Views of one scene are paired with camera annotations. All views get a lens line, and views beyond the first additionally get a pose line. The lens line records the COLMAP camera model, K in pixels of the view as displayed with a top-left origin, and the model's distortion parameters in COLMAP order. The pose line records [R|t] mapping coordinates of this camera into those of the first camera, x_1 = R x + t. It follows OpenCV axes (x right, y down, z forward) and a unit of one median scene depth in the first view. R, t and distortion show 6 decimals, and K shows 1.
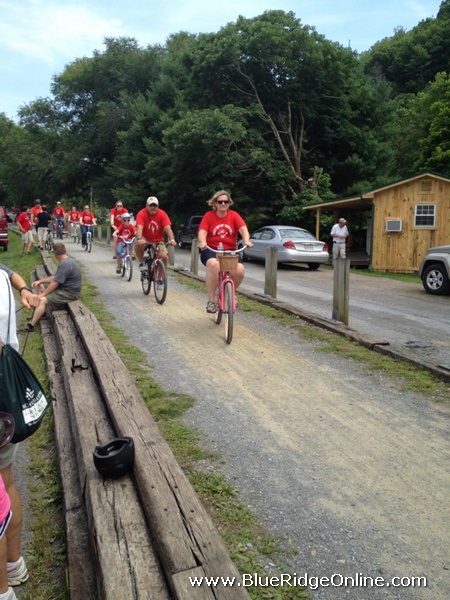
lens RADIAL K [[608.6, 0, 225.0], [0, 608.6, 299.8], [0, 0, 1]] dist [0.008312, 0.000000]
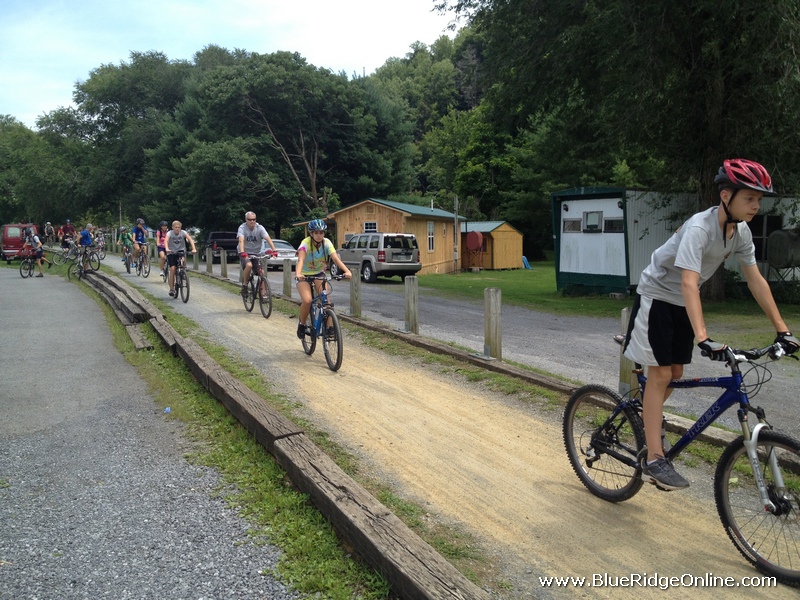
lens RADIAL K [[811.5, 0, 399.9], [0, 811.5, 316.2], [0, 0, 1]] dist [0.008312, 0.000000]
pose [[0.993658, -0.021640, 0.110345, 0.086600], [0.025065, 0.999243, -0.029746, 0.049702], [-0.109618, 0.032324, 0.993448, -0.366001]]
